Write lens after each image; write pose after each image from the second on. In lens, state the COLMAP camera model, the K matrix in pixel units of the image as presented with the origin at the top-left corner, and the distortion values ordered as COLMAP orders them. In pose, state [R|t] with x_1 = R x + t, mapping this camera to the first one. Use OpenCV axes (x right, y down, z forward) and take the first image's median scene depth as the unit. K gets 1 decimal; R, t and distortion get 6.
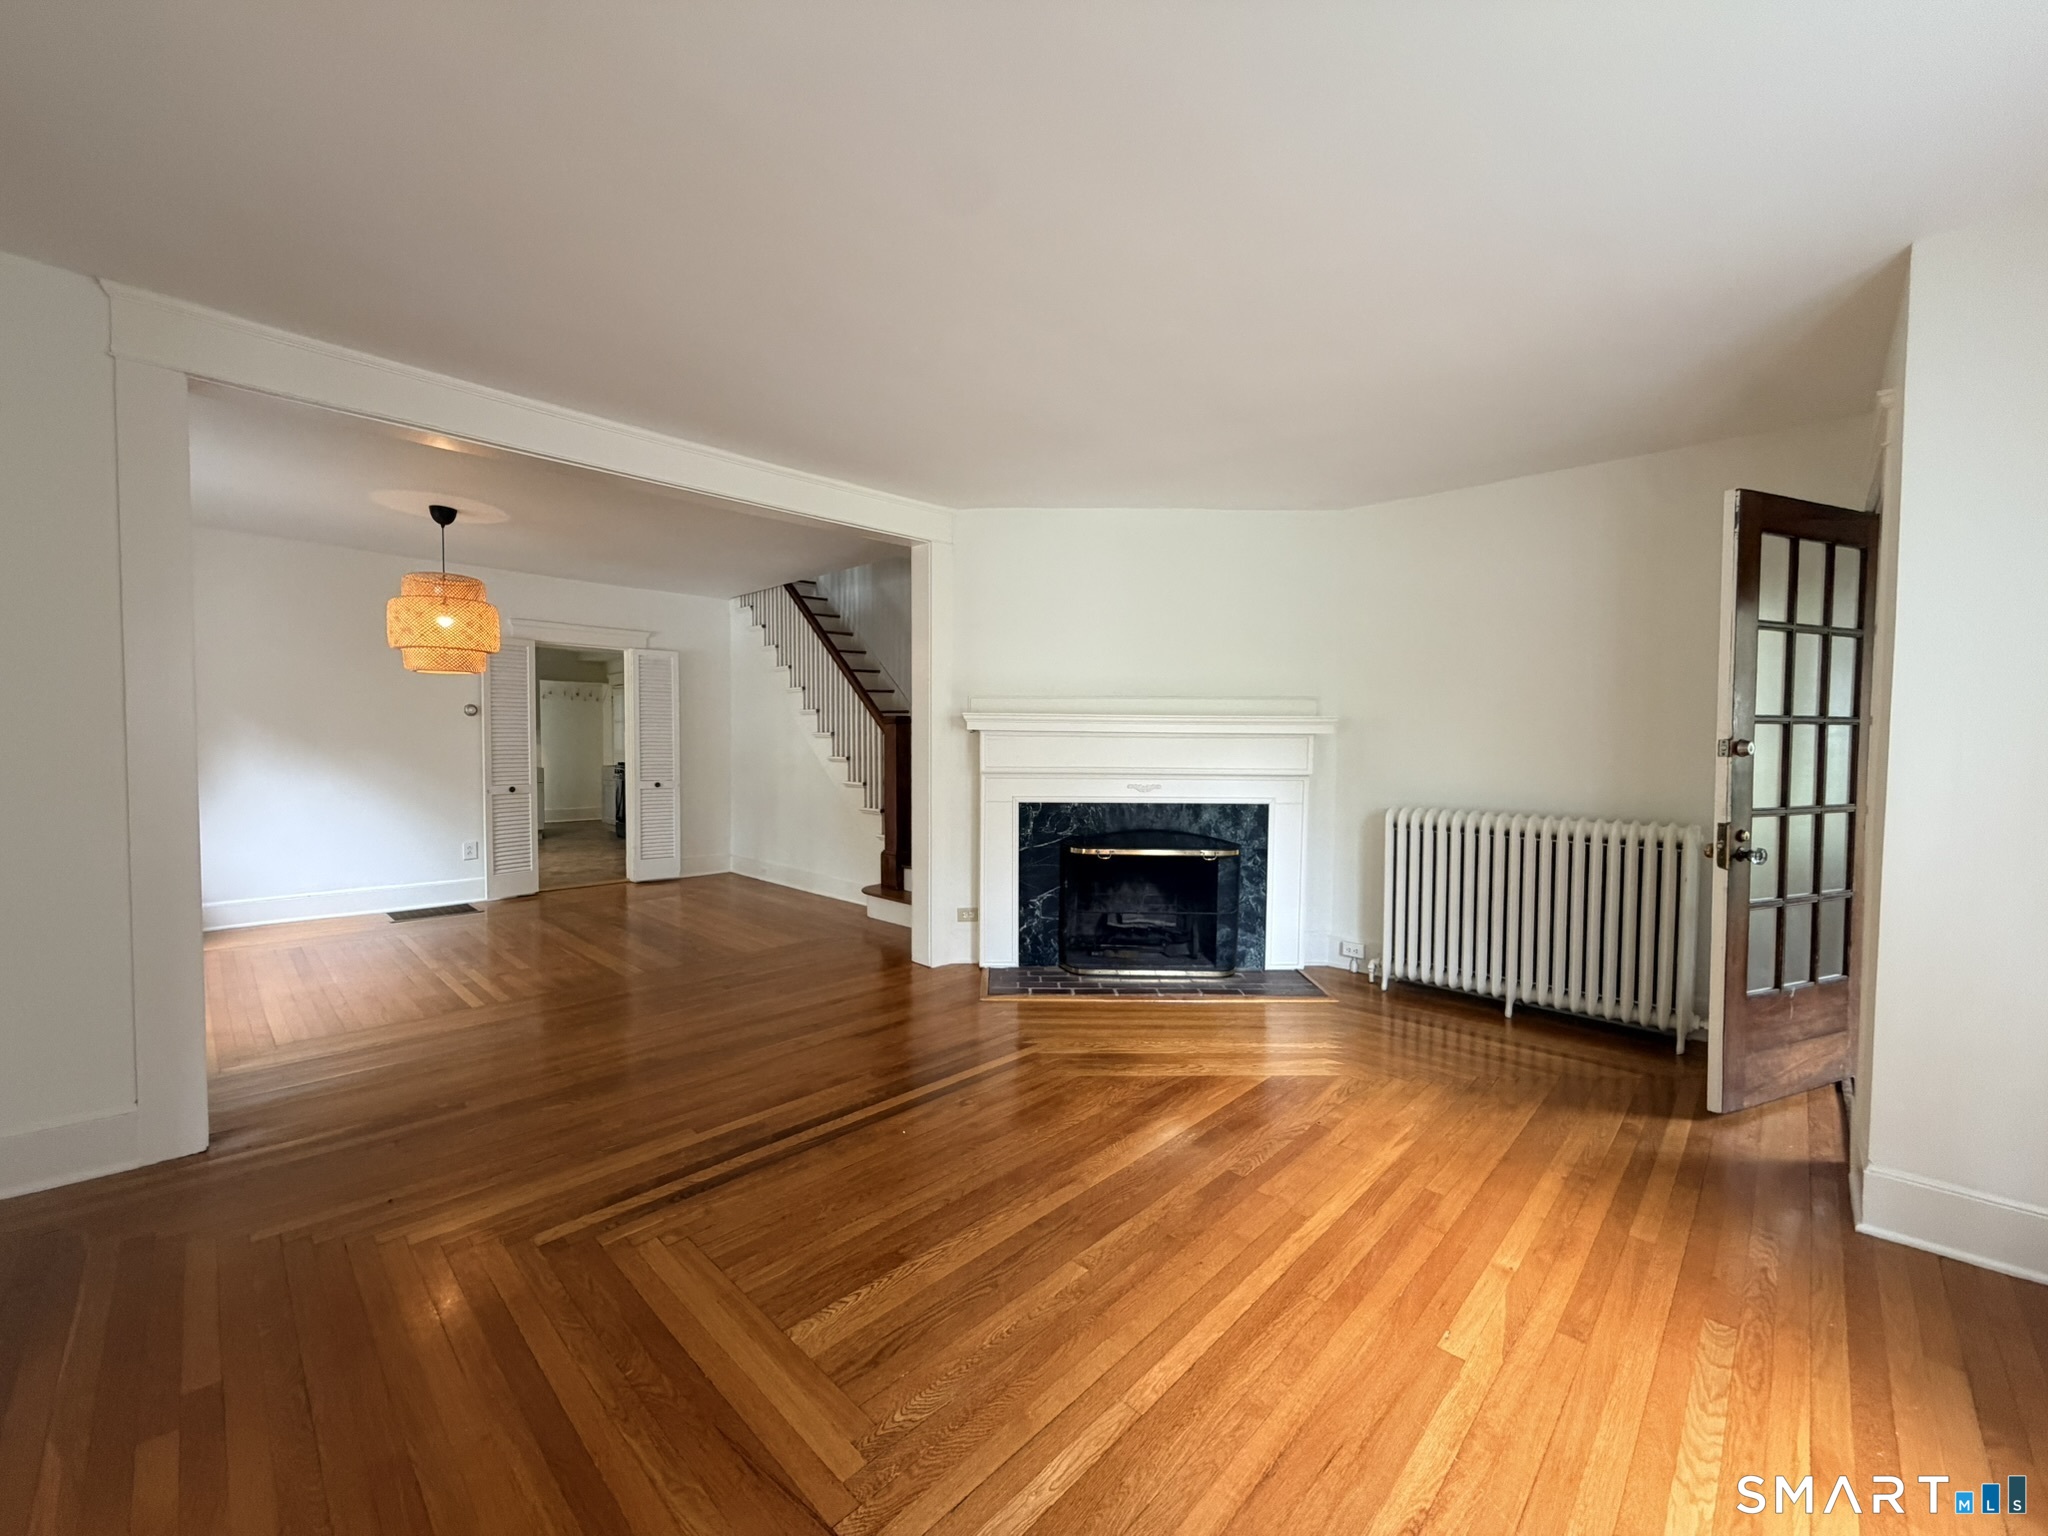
lens RADIAL K [[819.5, 0, 1017.3], [0, 819.5, 765.6], [0, 0, 1]] dist [0.001559, 0.000091]
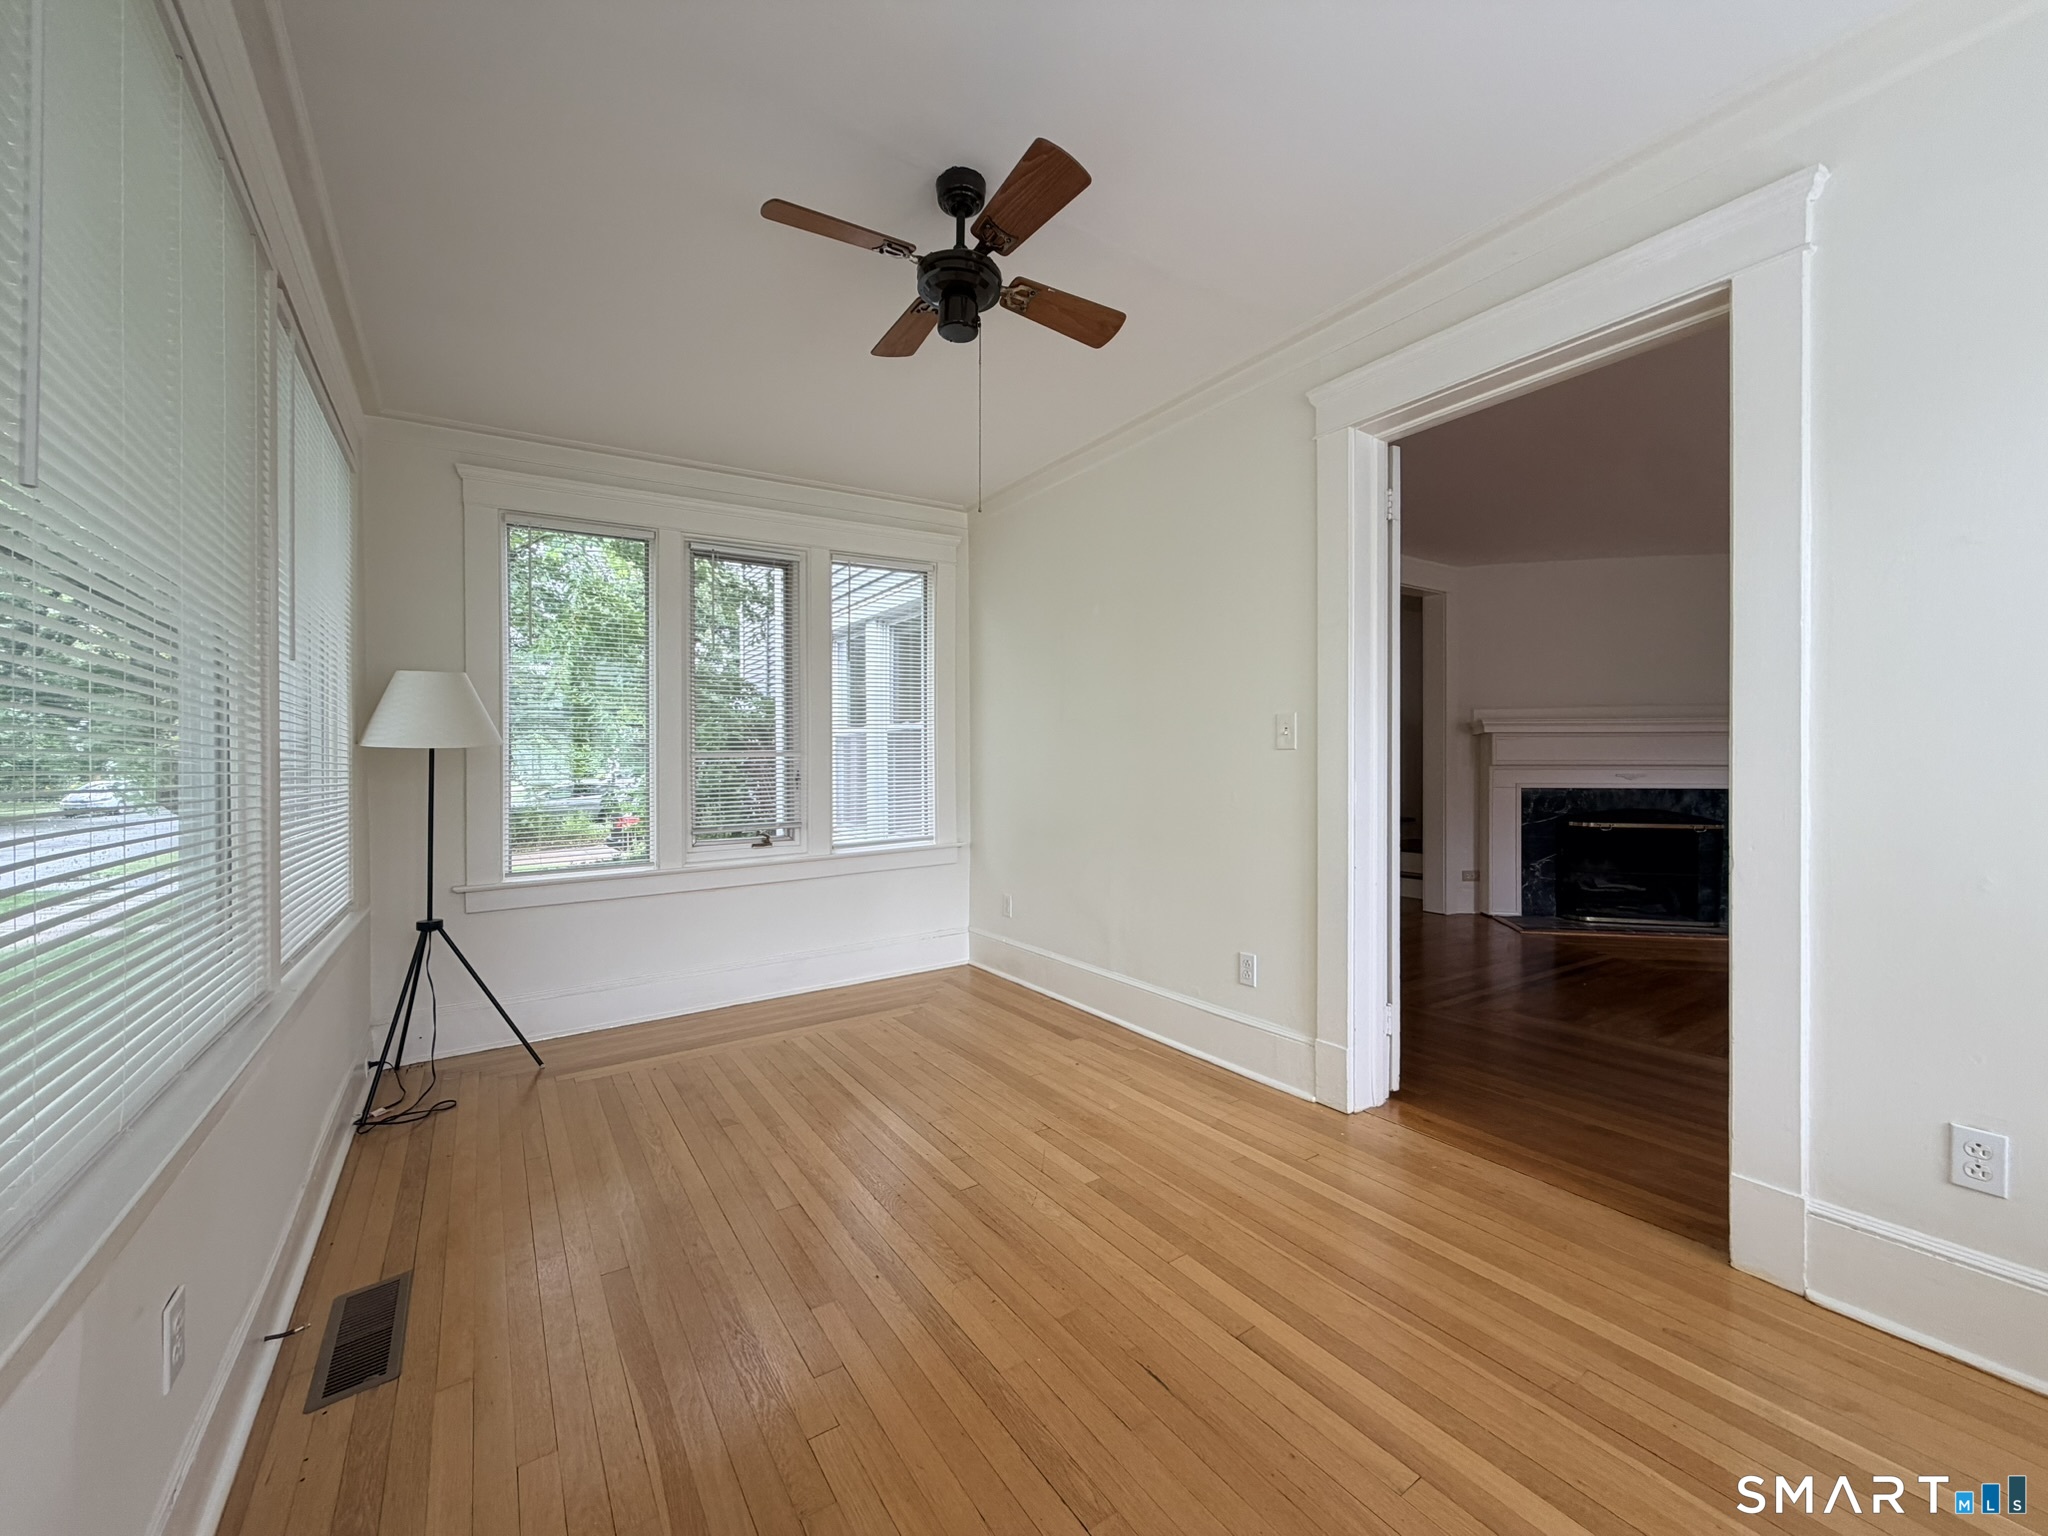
lens RADIAL K [[819.5, 0, 1018.6], [0, 819.5, 771.0], [0, 0, 1]] dist [0.001559, 0.000091]
pose [[0.976120, -0.007978, -0.217086, -0.492590], [0.002436, 0.999664, -0.025787, 0.048963], [0.217219, 0.024643, 0.975812, -0.443958]]
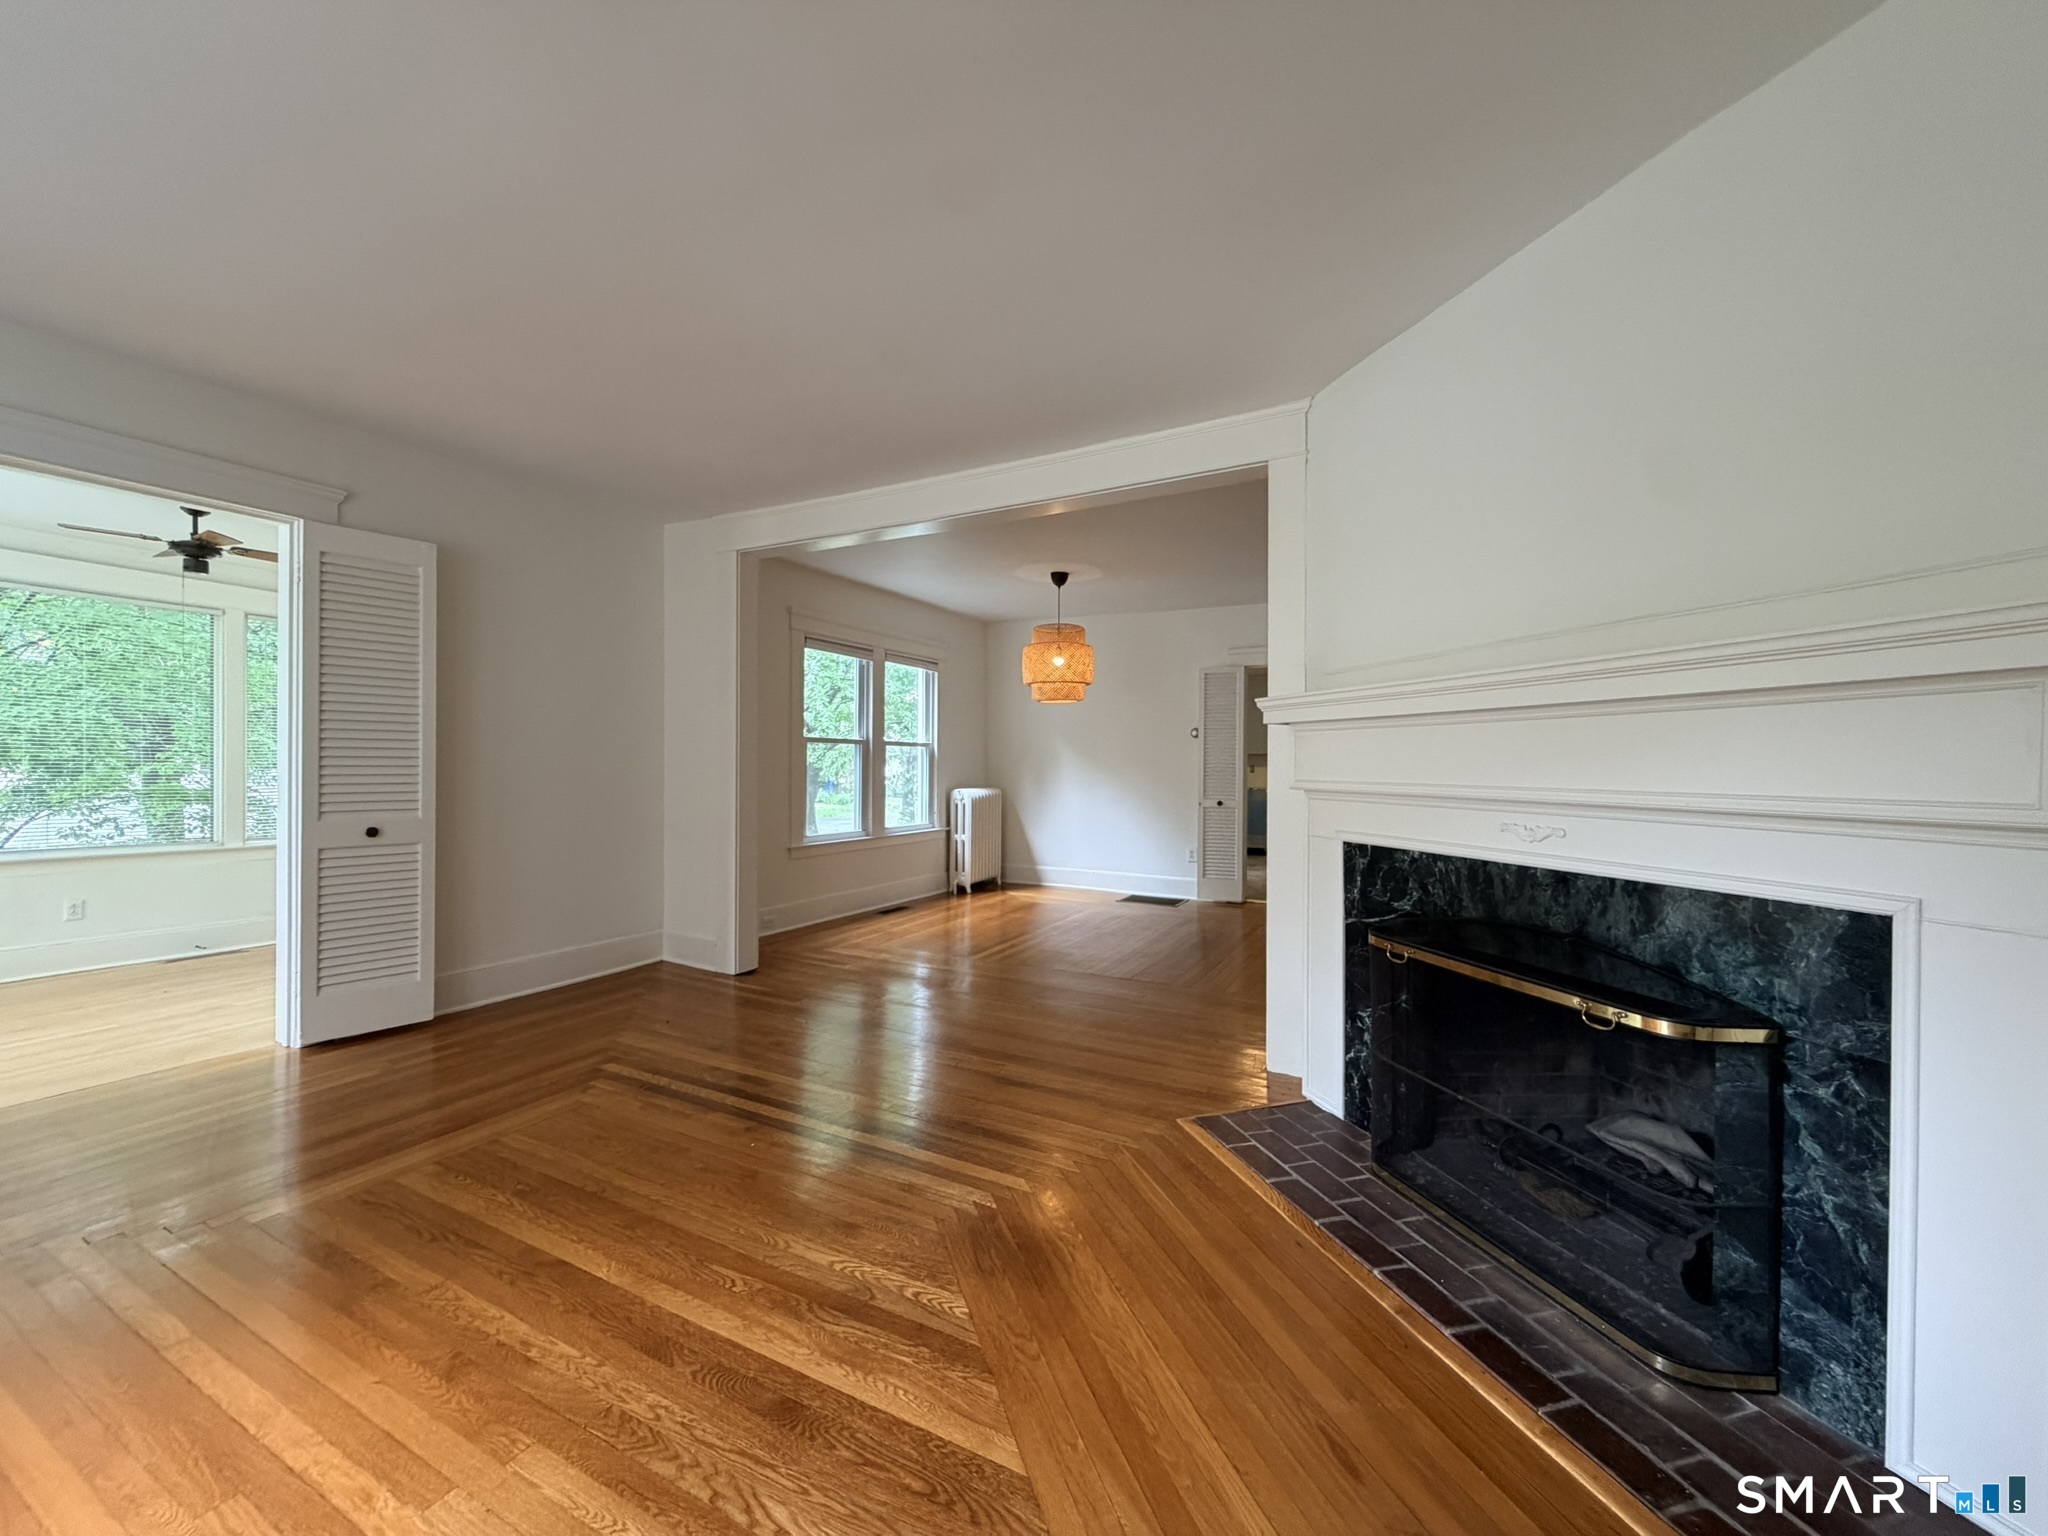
lens RADIAL K [[819.5, 0, 1022.2], [0, 819.5, 768.7], [0, 0, 1]] dist [0.001559, 0.000091]
pose [[0.278625, -0.001301, -0.960399, 0.507874], [-0.037722, 0.999213, -0.012298, 0.008284], [0.959659, 0.039654, 0.278357, 0.603208]]
